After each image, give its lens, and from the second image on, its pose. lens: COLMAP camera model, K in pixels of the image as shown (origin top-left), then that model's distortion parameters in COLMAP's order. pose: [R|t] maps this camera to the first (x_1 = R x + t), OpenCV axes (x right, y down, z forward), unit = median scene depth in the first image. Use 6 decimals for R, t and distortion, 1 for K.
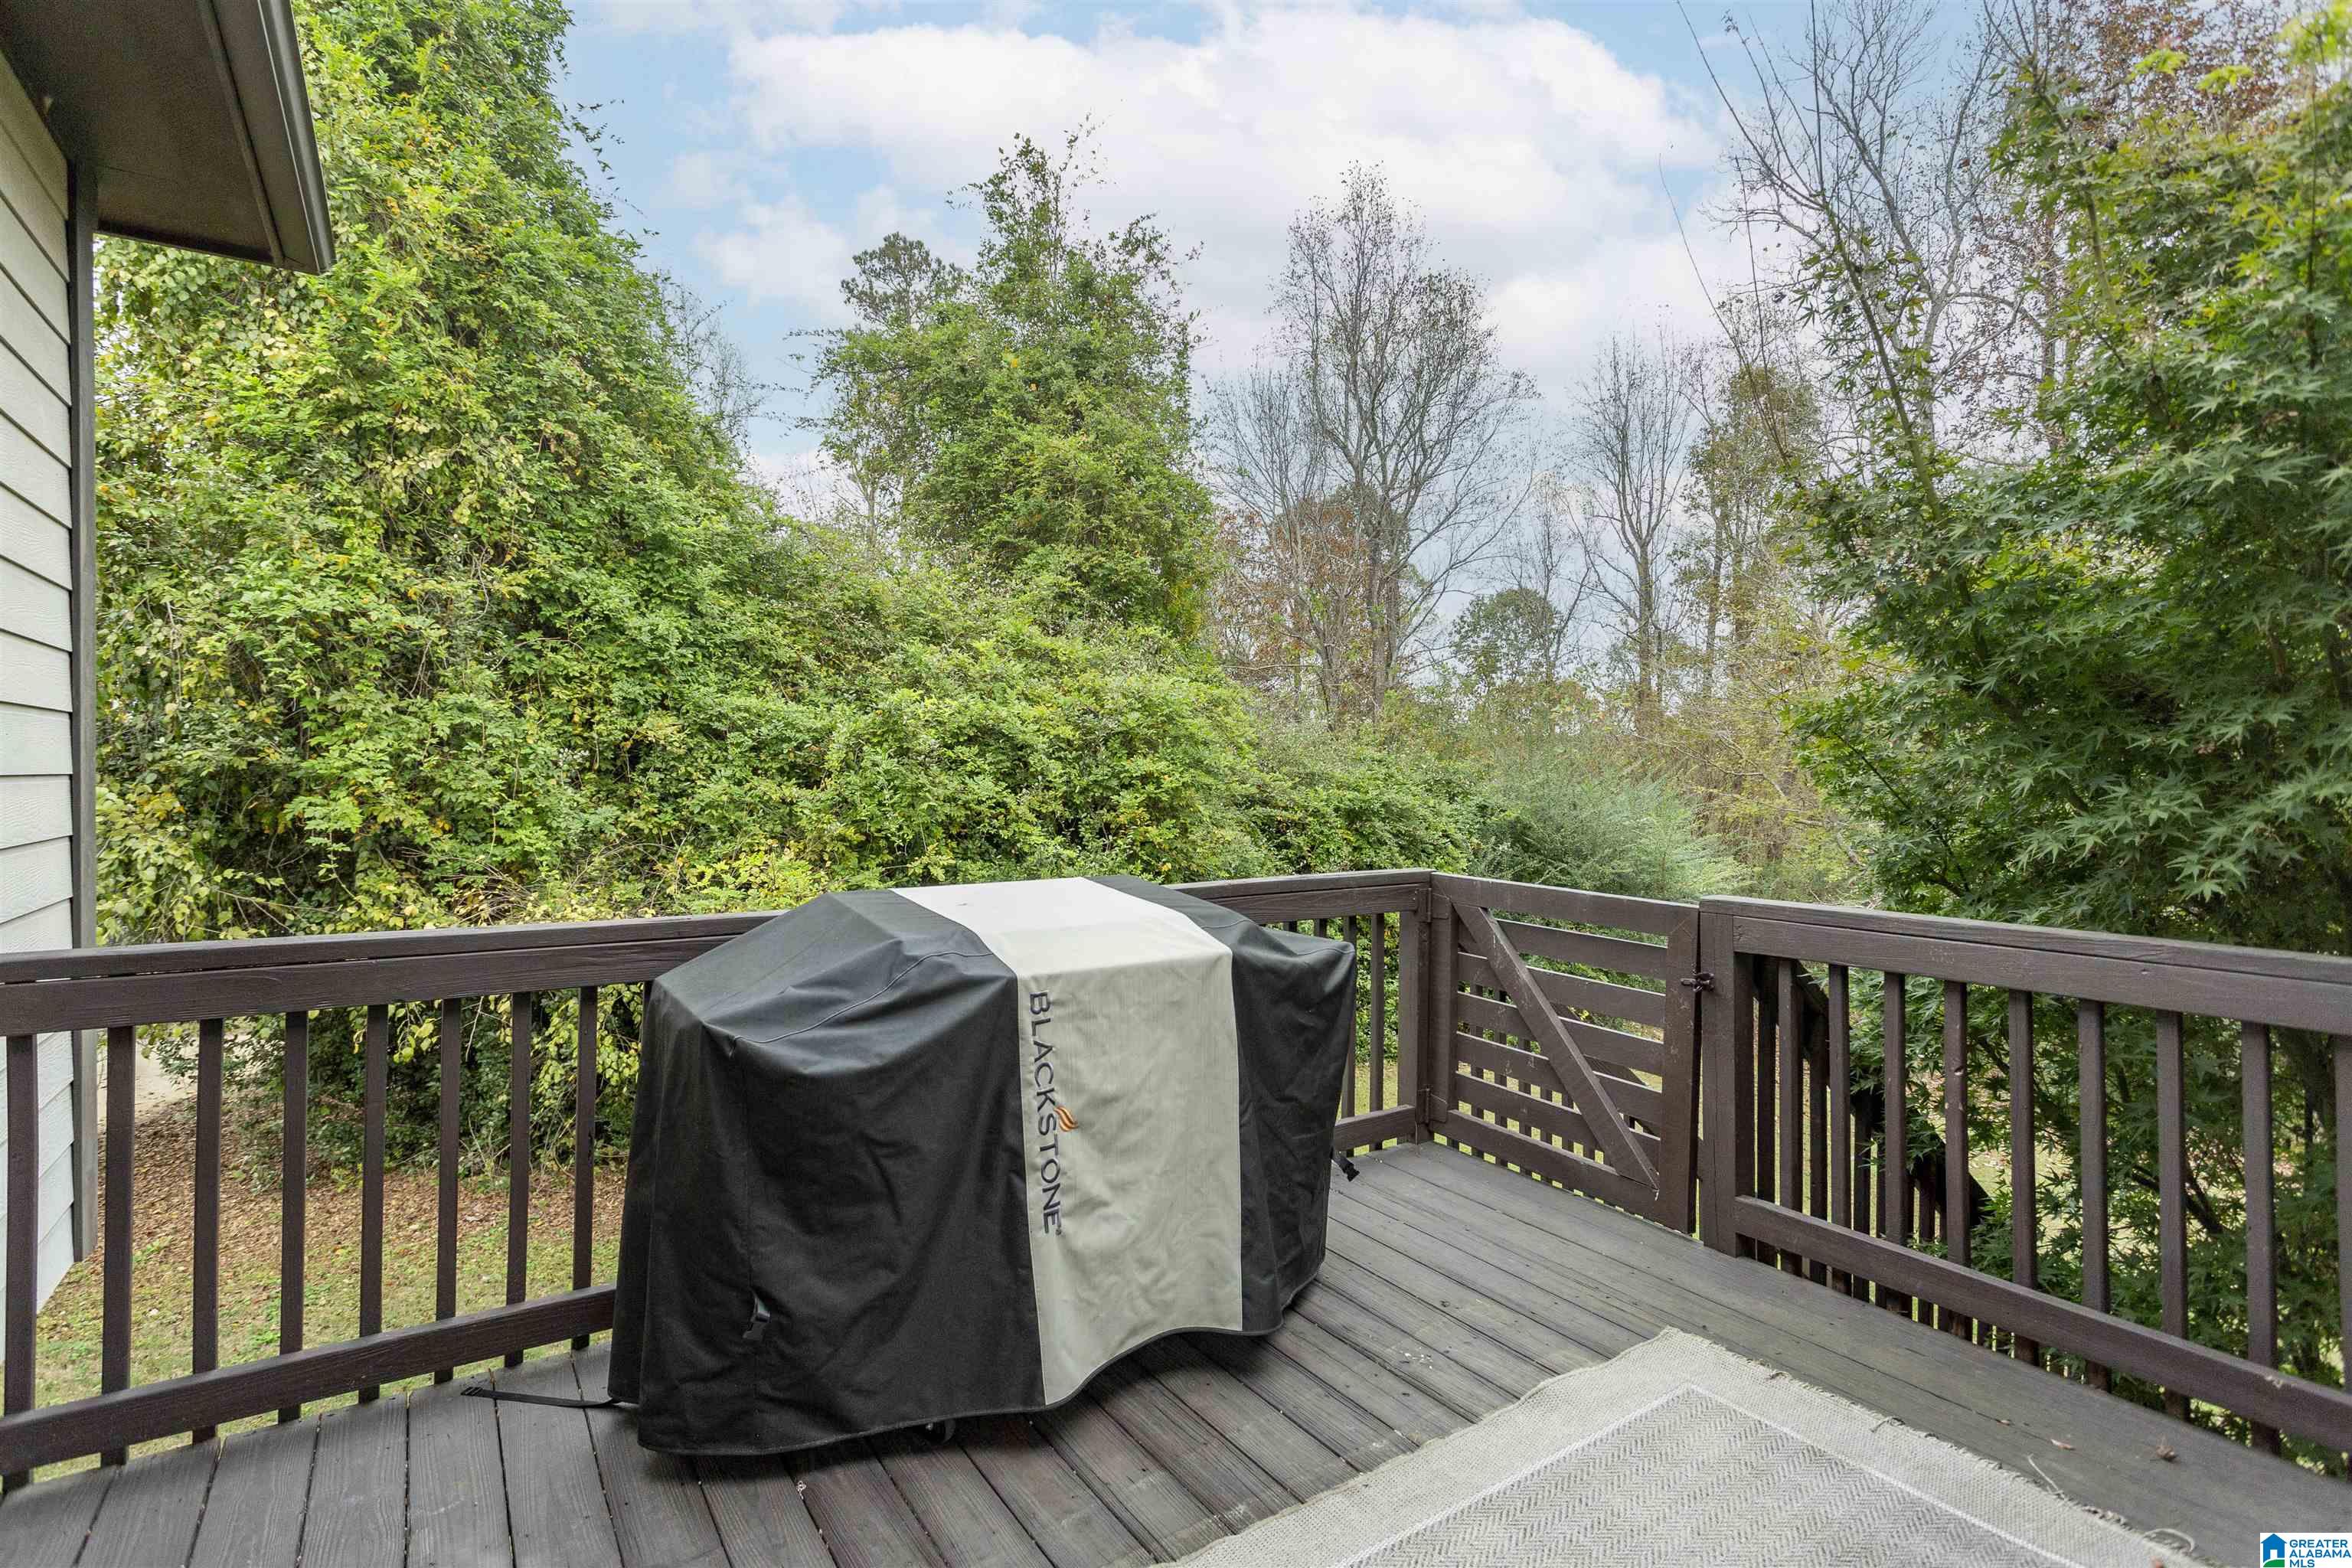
lens RADIAL K [[1120.2, 0, 1169.6], [0, 1120.2, 778.9], [0, 0, 1]] dist [0.005280, 0.004107]
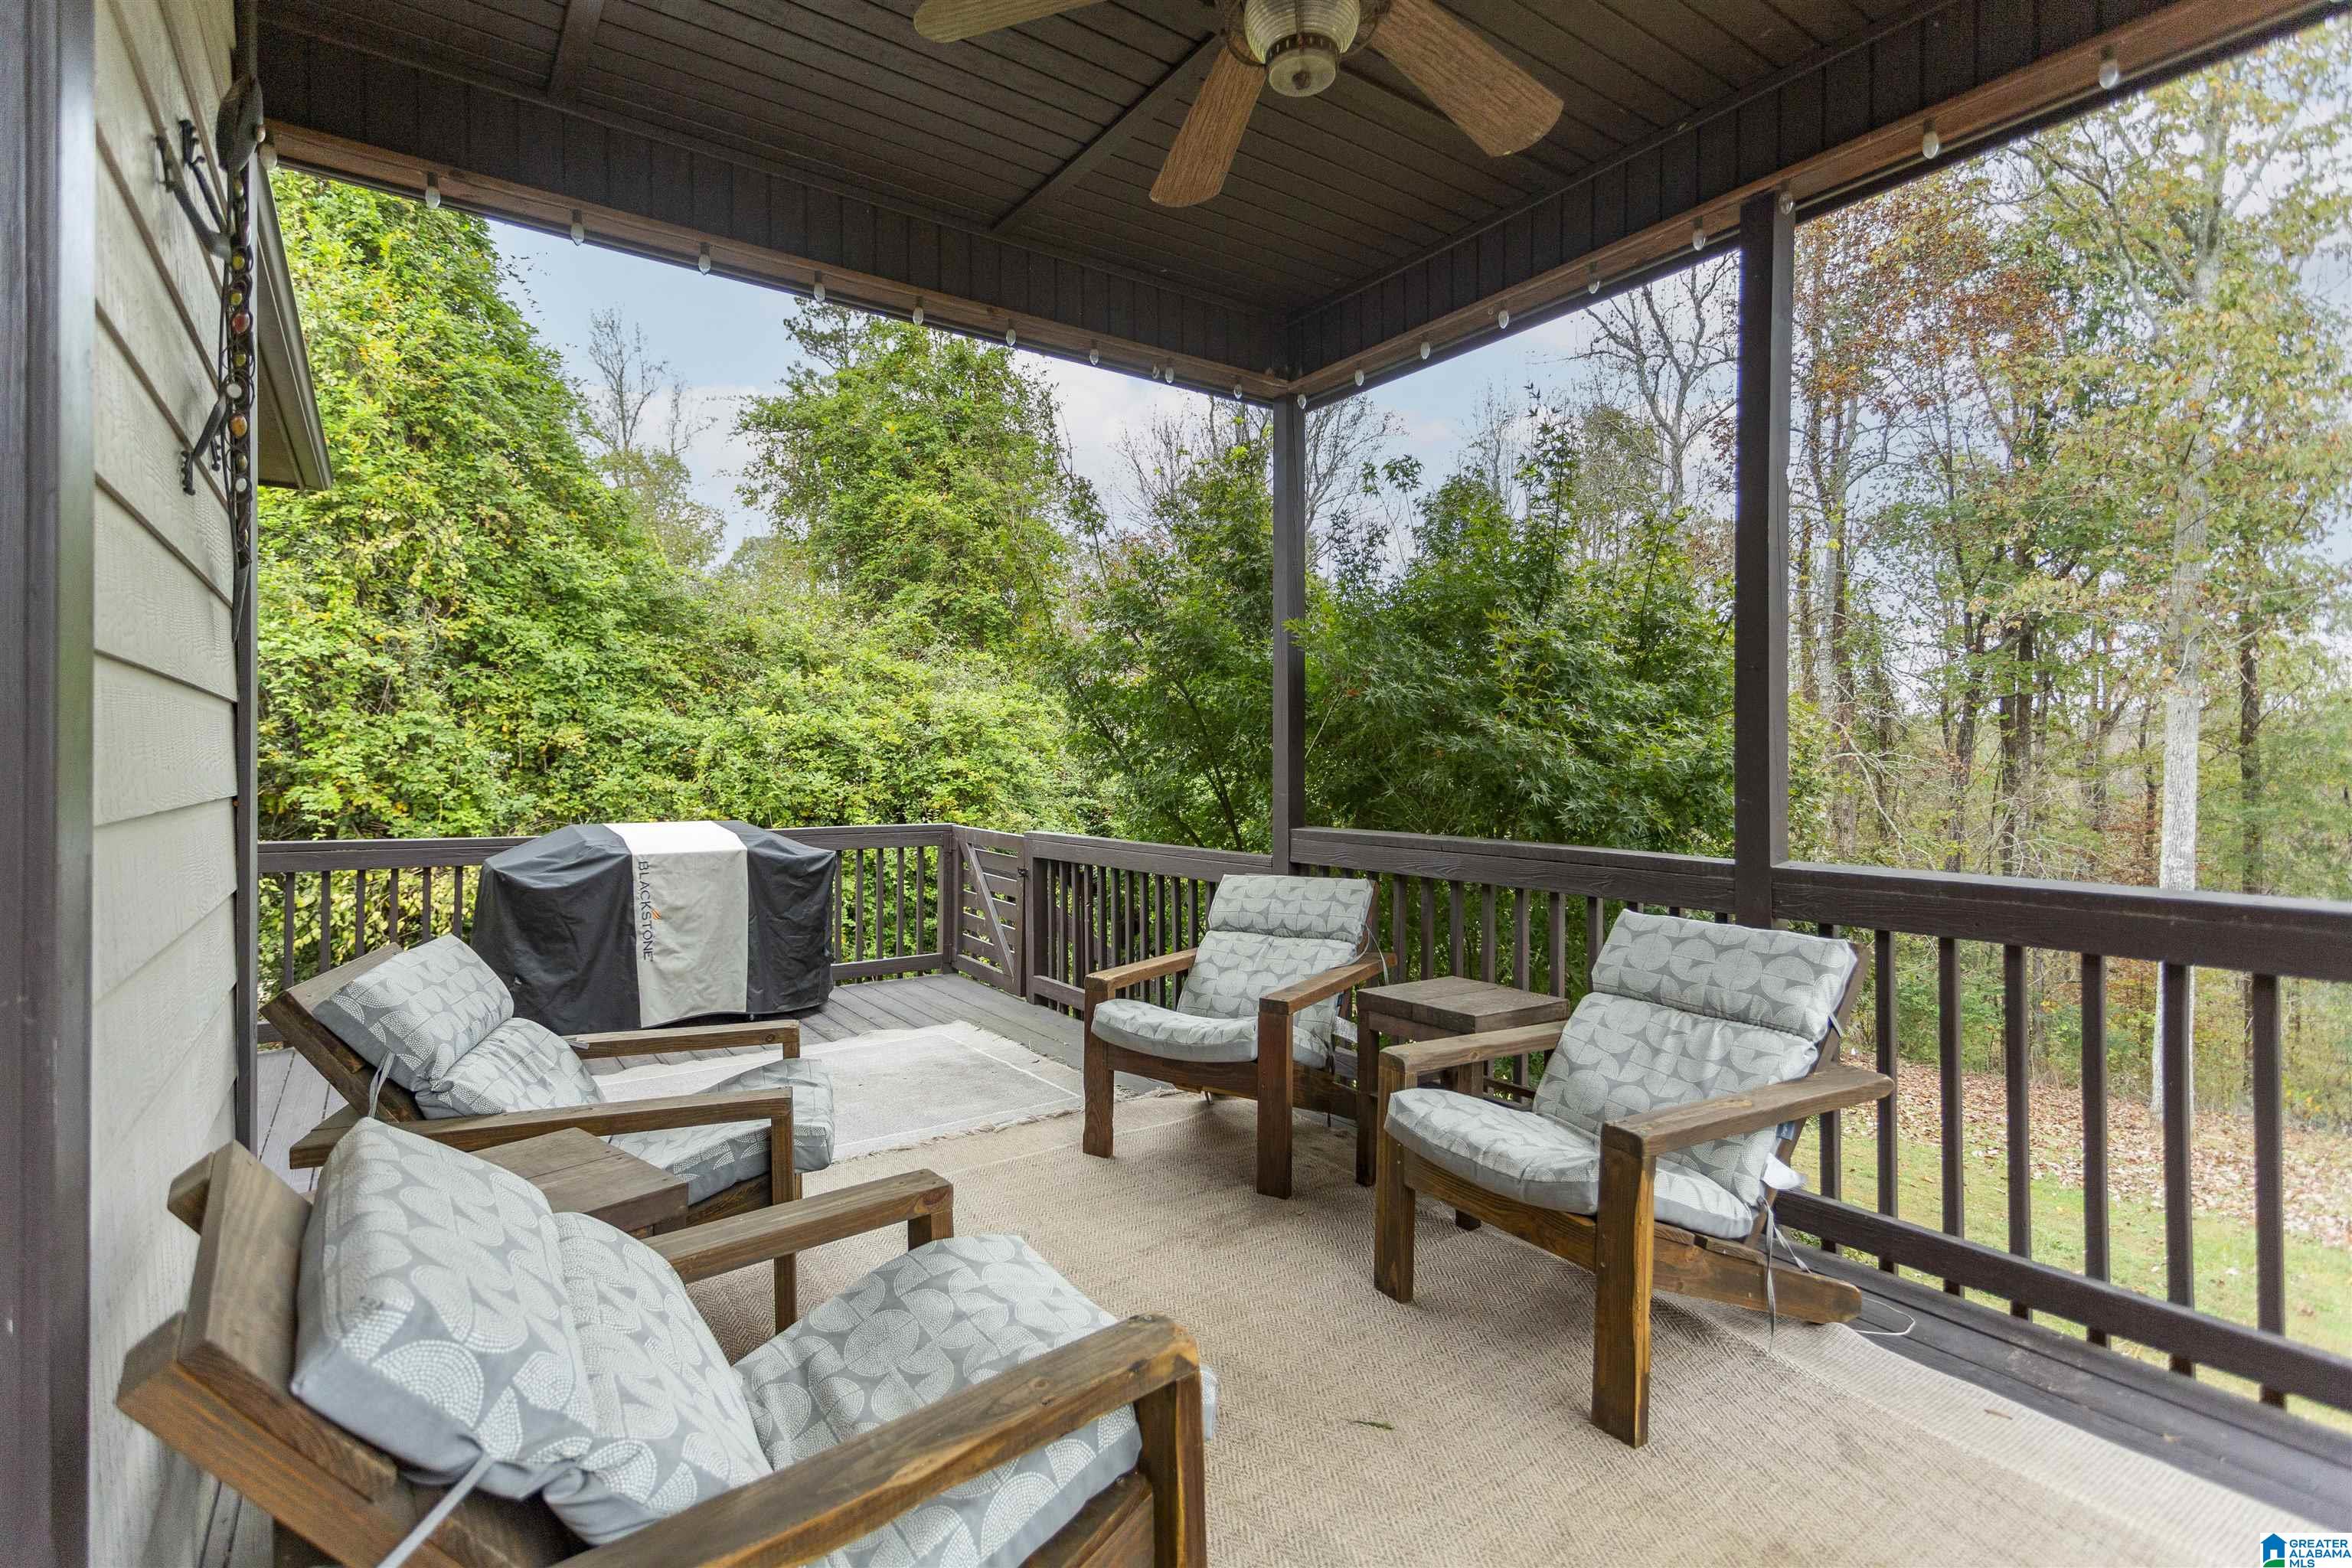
lens RADIAL K [[1120.2, 0, 1200.0], [0, 1120.2, 777.1], [0, 0, 1]] dist [0.005280, 0.004107]
pose [[0.999344, 0.000516, 0.036212, 0.249435], [-0.000584, 0.999998, 0.001861, 0.000742], [-0.036211, -0.001881, 0.999342, -0.366342]]
